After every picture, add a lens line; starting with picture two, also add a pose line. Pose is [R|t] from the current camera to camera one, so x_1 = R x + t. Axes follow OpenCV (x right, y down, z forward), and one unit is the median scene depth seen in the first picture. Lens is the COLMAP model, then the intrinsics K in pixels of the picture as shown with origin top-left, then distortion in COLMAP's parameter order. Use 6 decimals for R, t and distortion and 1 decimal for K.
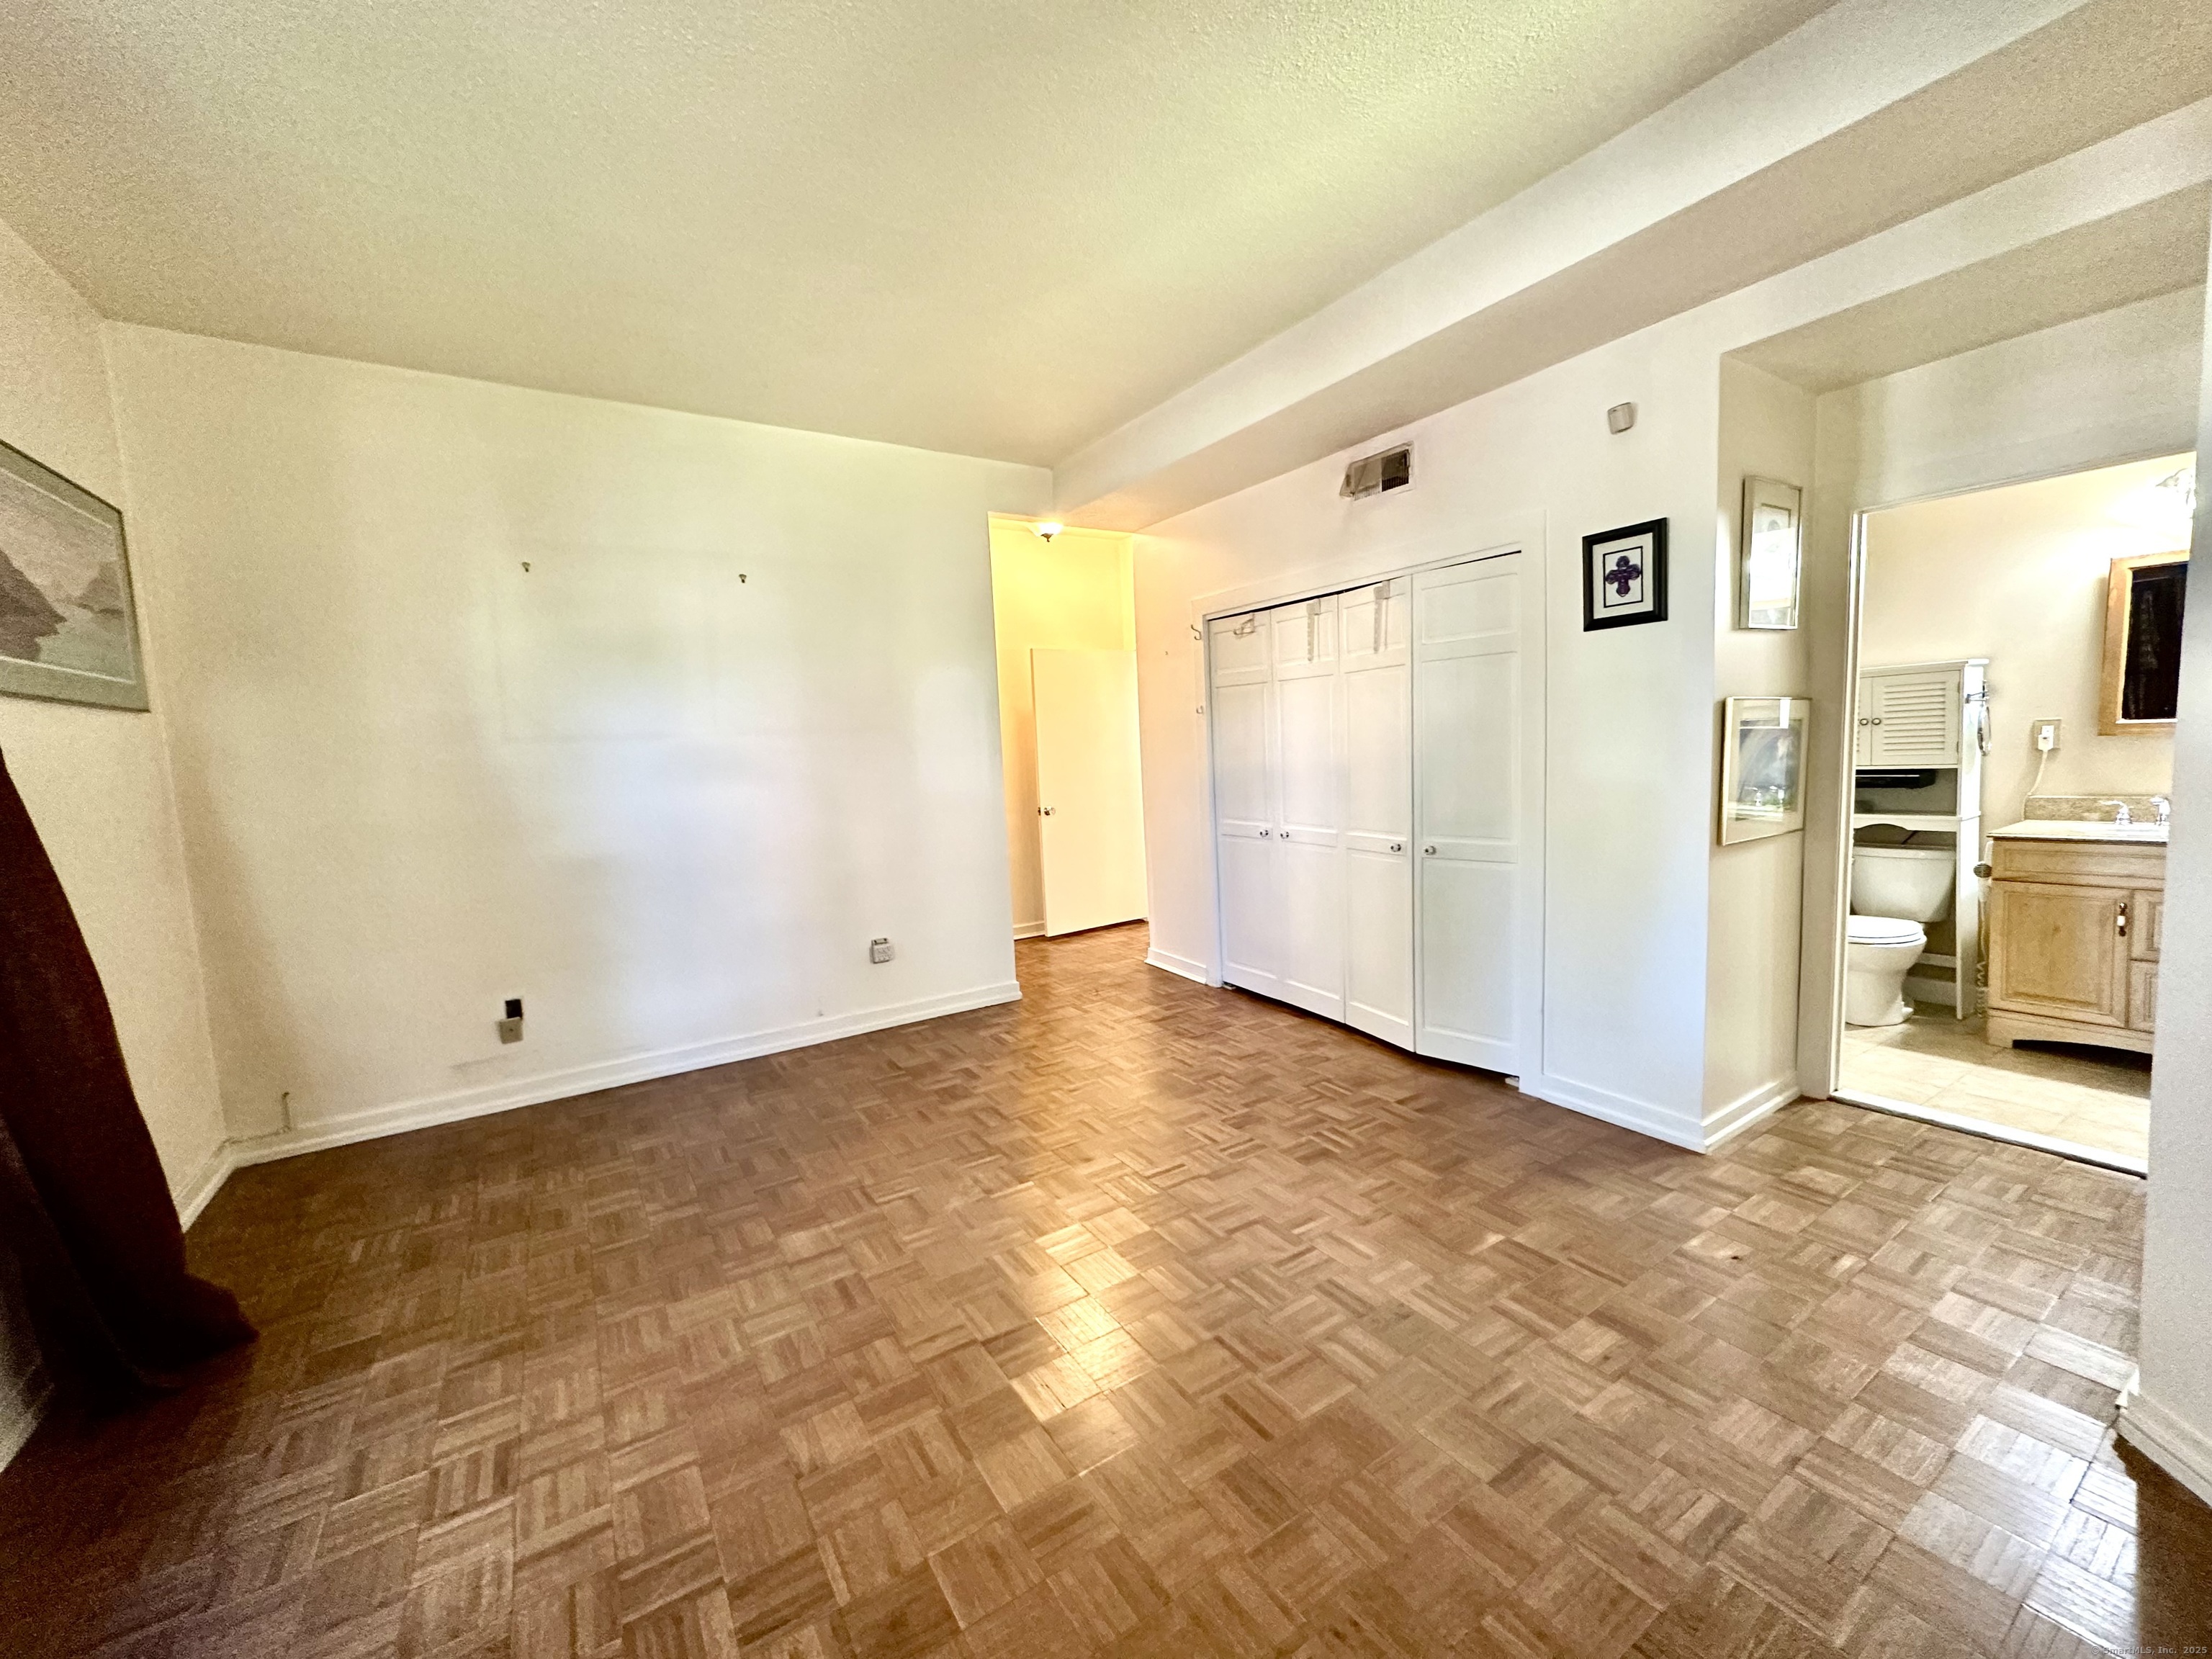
lens RADIAL K [[878.0, 0, 1104.1], [0, 878.0, 830.1], [0, 0, 1]] dist [-0.004046, 0.000556]
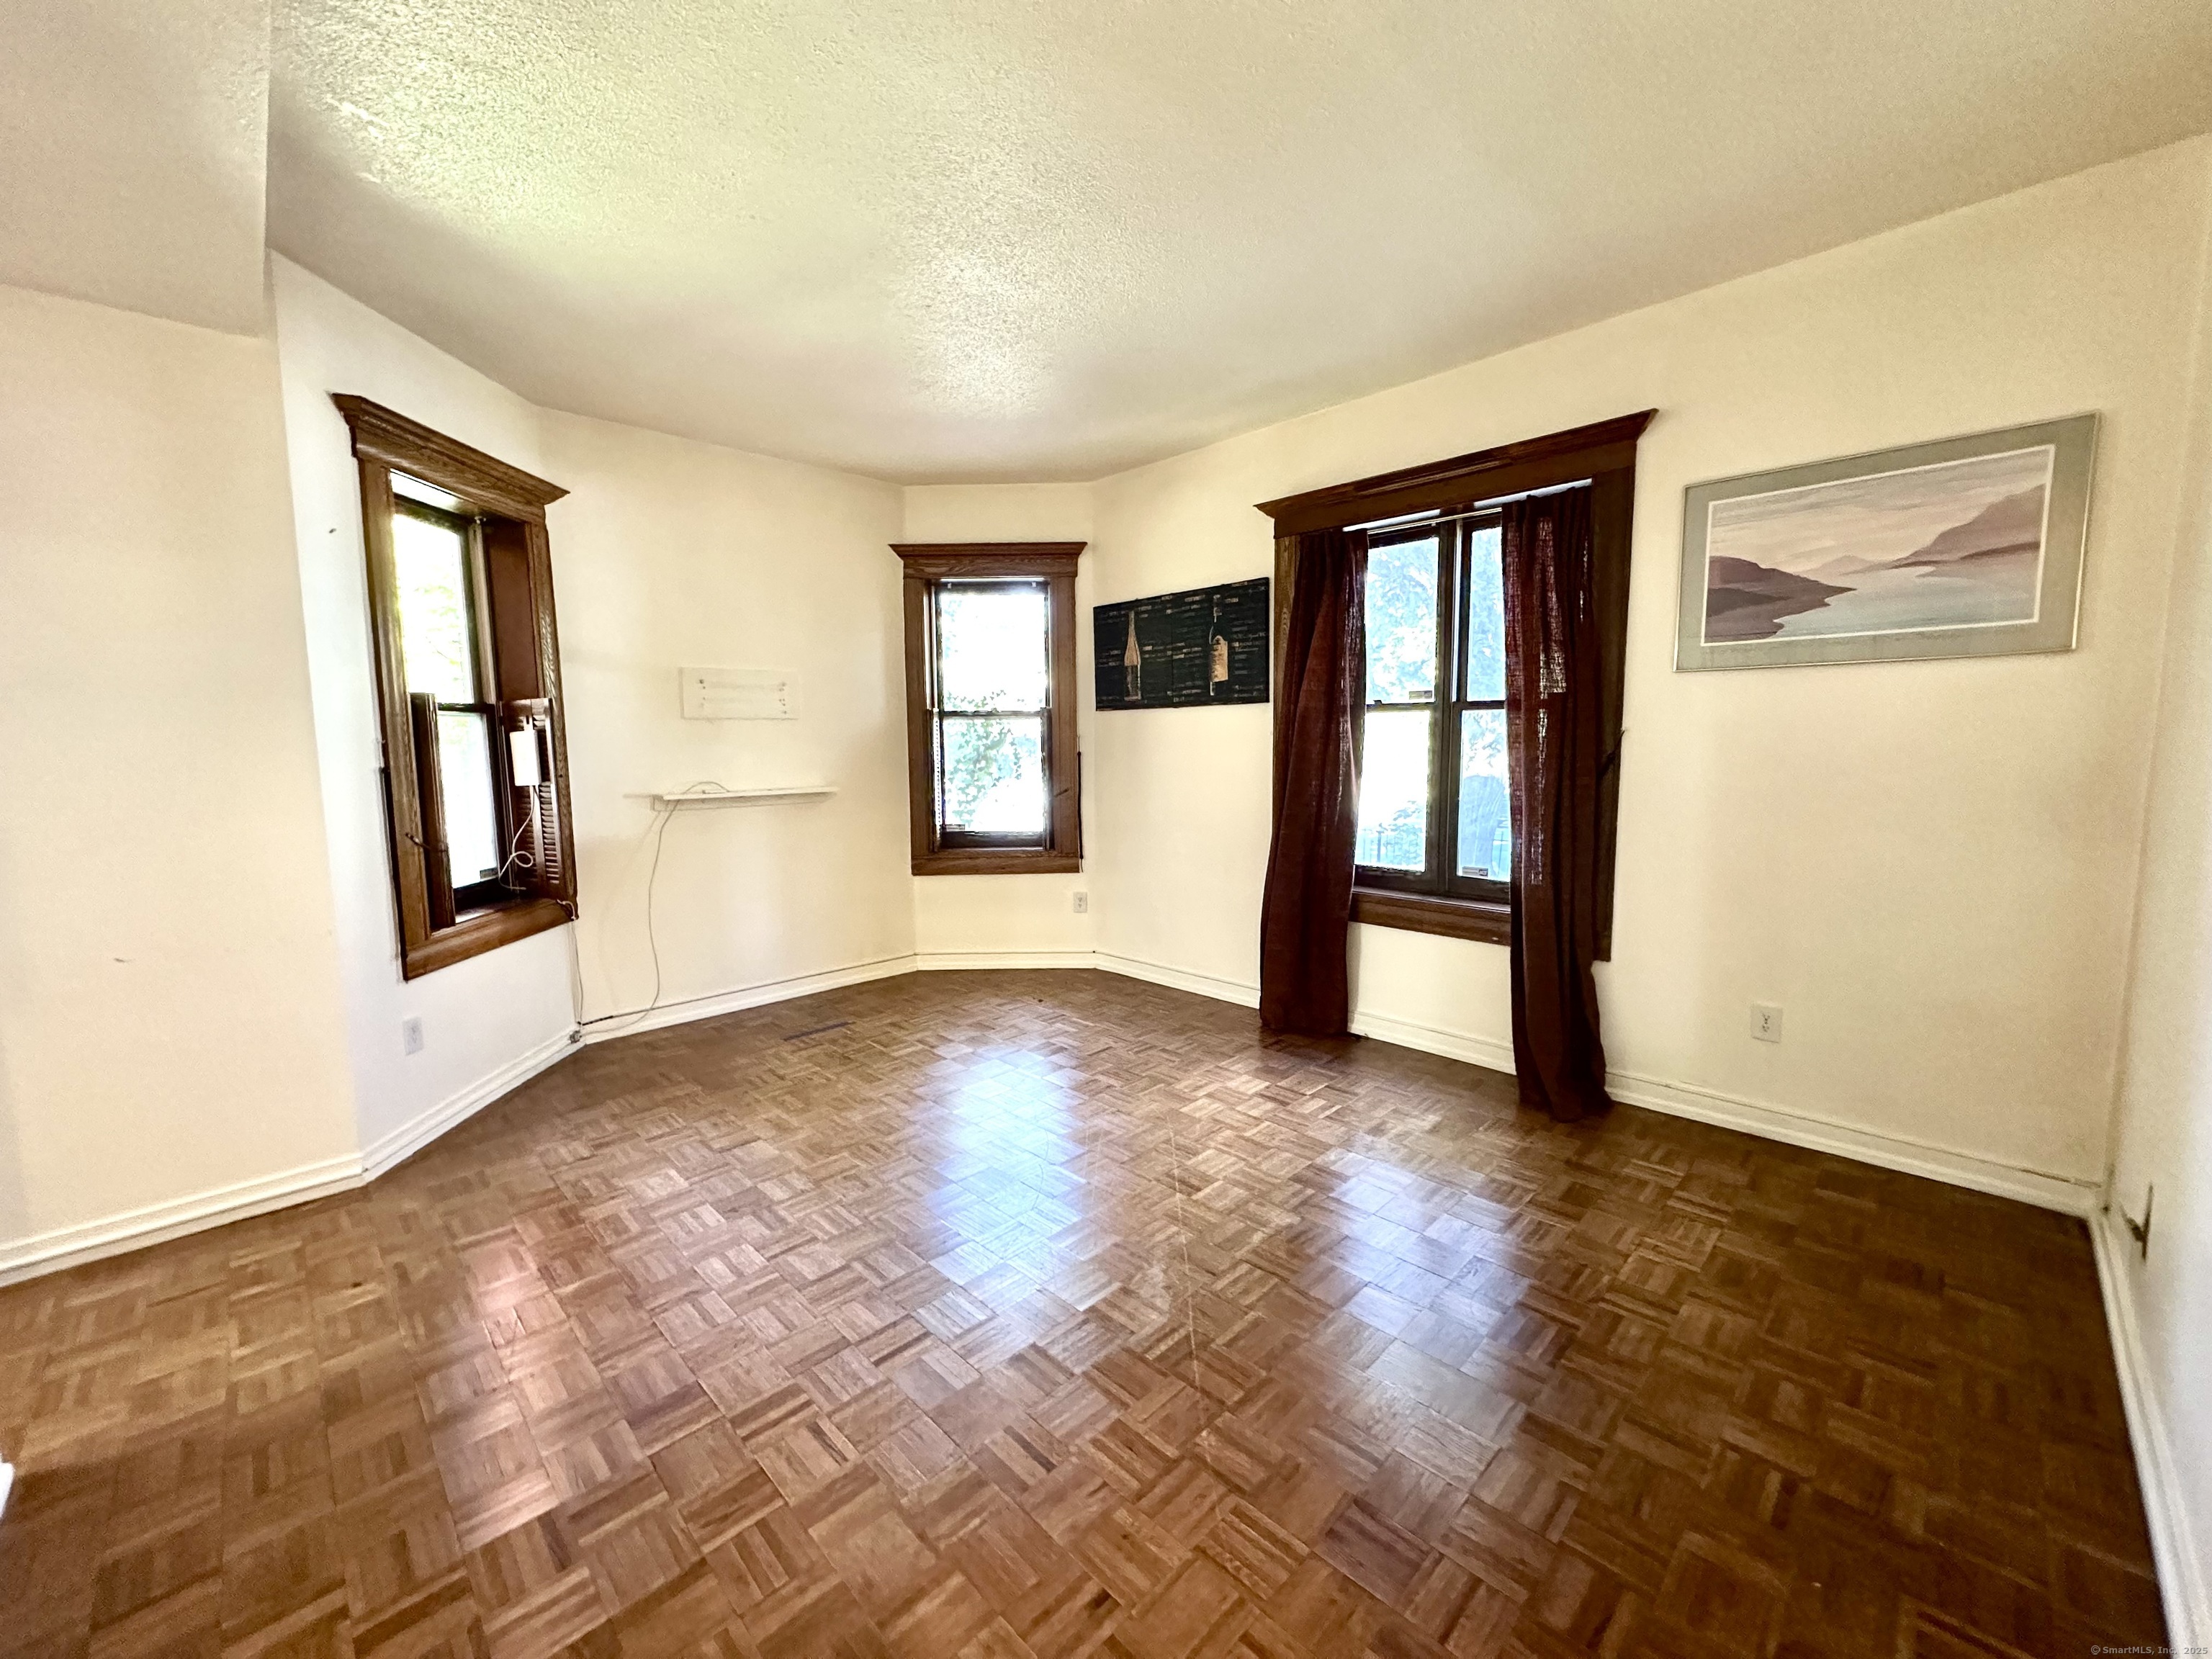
lens RADIAL K [[878.0, 0, 1104.1], [0, 878.0, 830.1], [0, 0, 1]] dist [-0.004046, 0.000556]
pose [[-0.975191, 0.081039, -0.205997, 0.022881], [0.035315, 0.975616, 0.216625, -0.183813], [0.218530, 0.203975, -0.954274, 1.658543]]
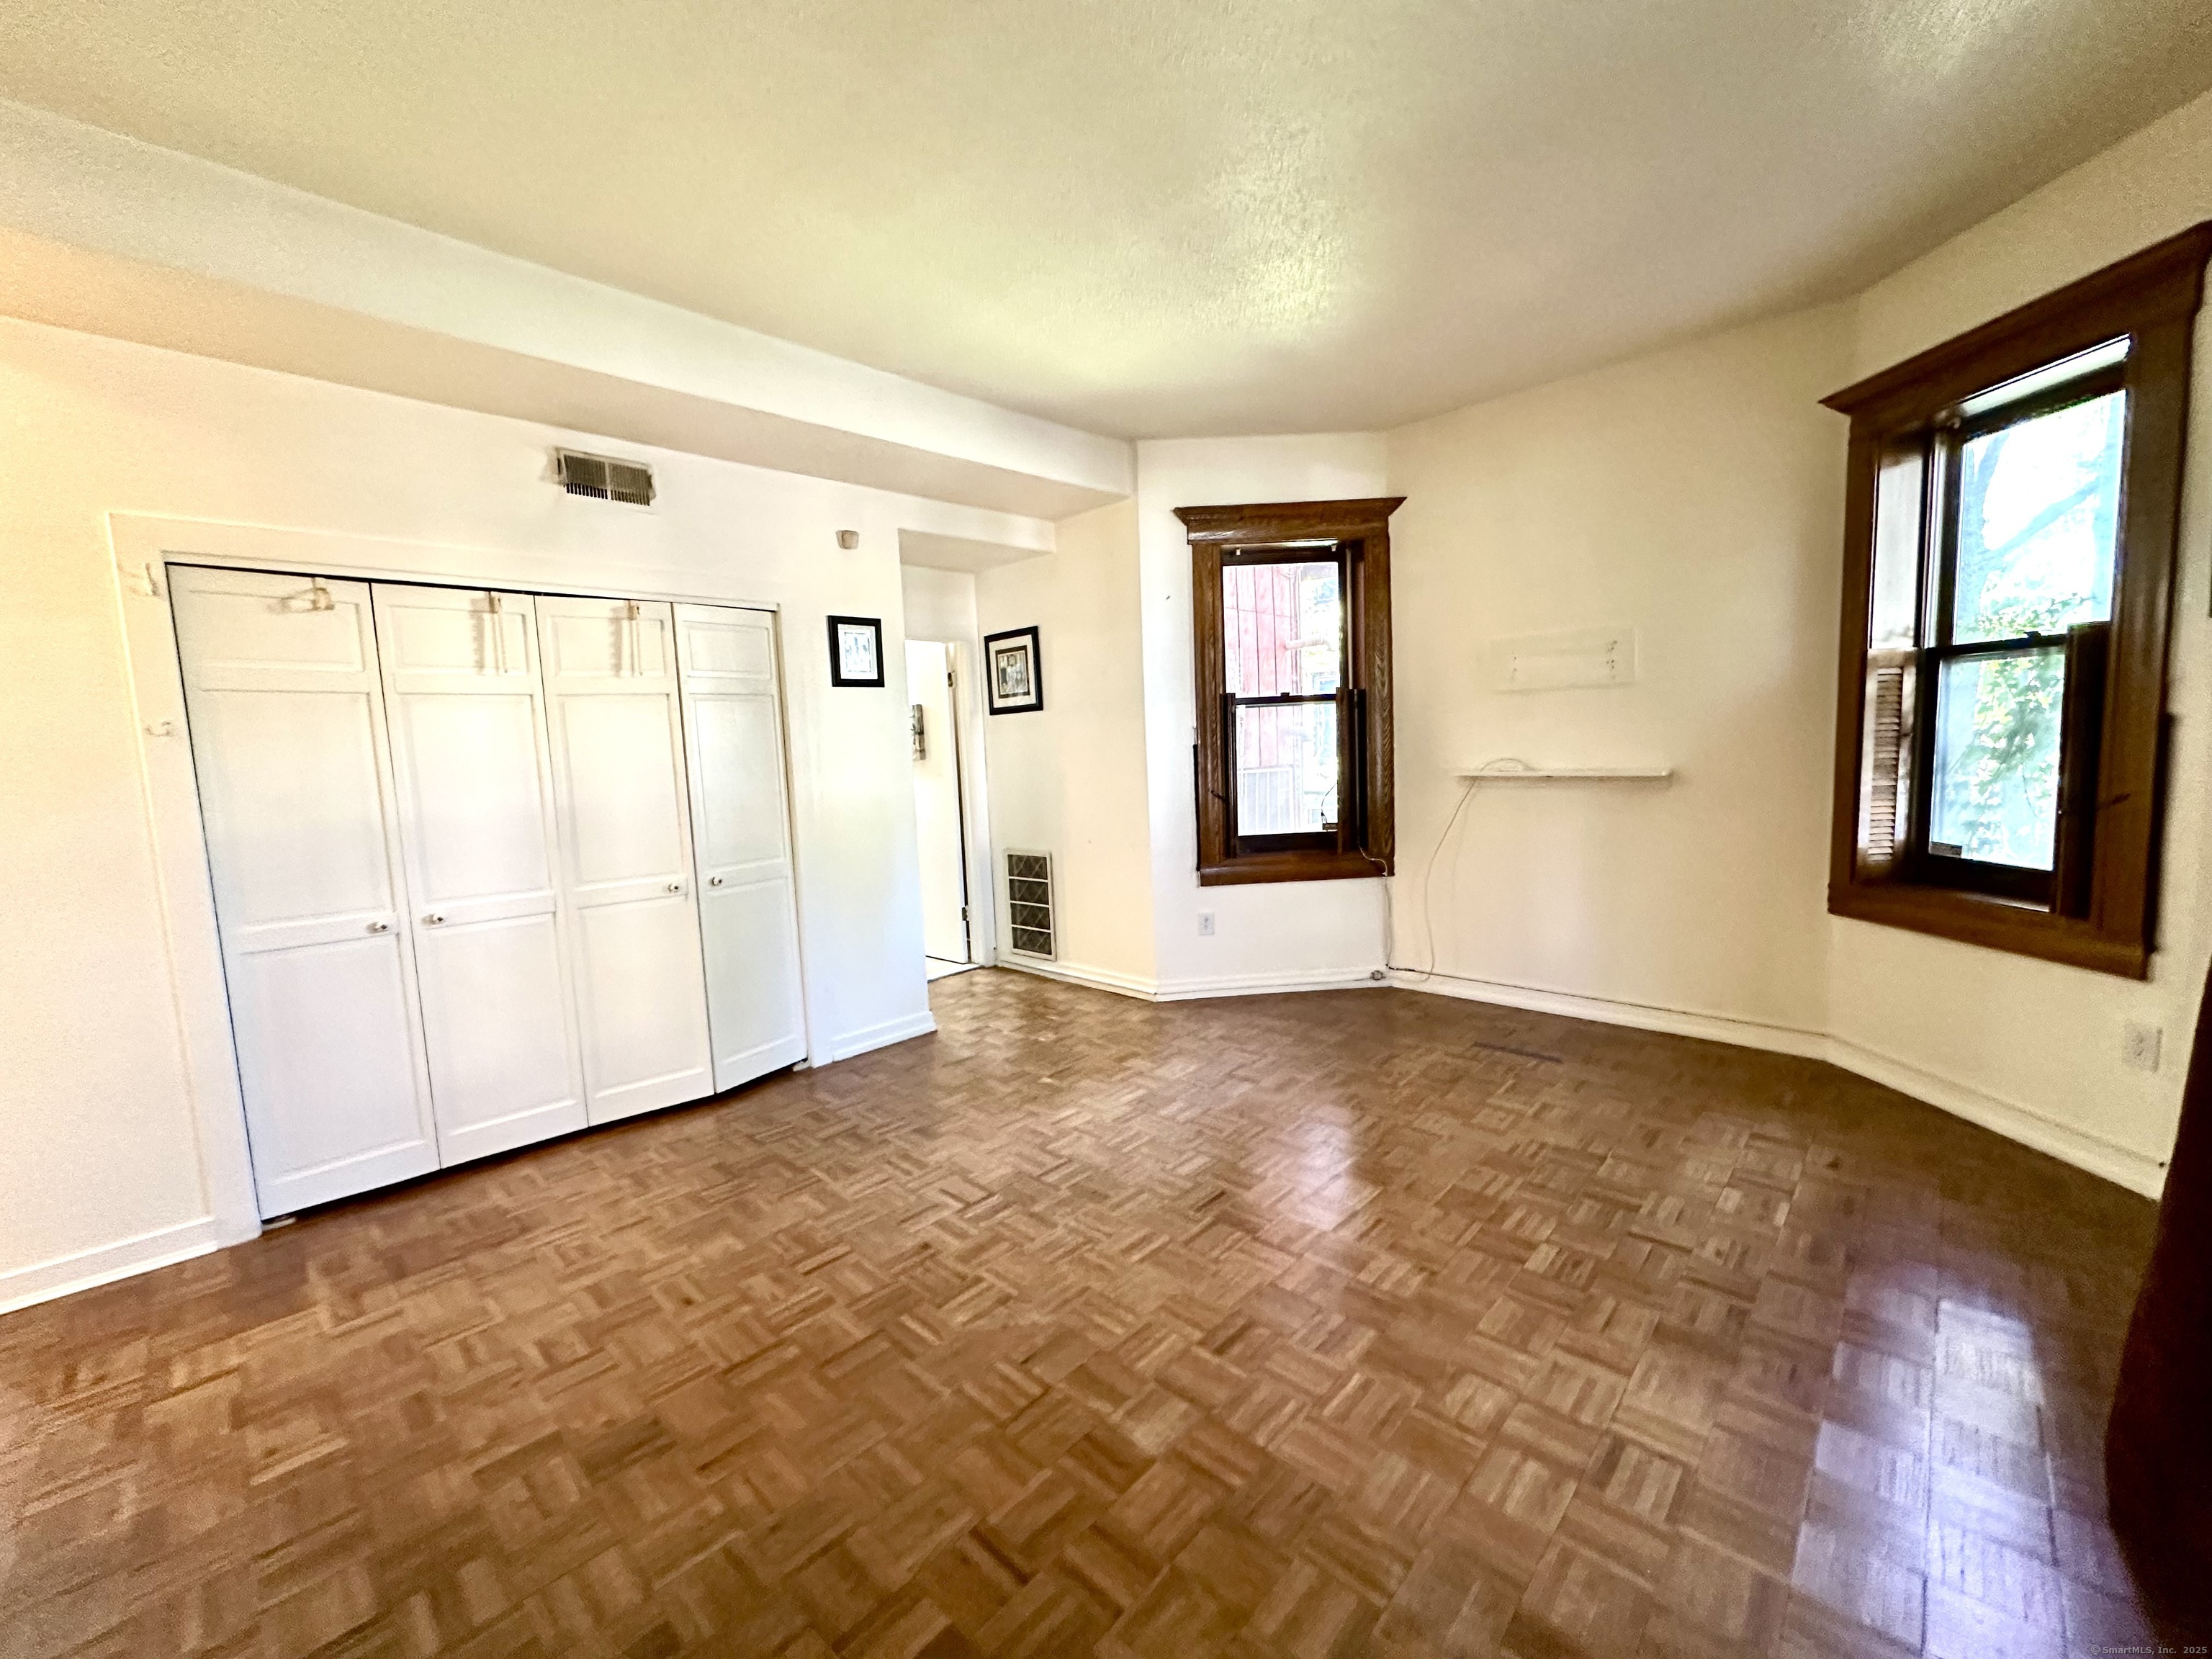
lens RADIAL K [[878.9, 0, 1106.0], [0, 878.9, 829.5], [0, 0, 1]] dist [-0.003149, 0.000430]
pose [[-0.236333, -0.036282, 0.970994, -0.894820], [0.154296, 0.985222, 0.074368, -0.052491], [-0.959343, 0.167396, -0.227242, 1.001345]]
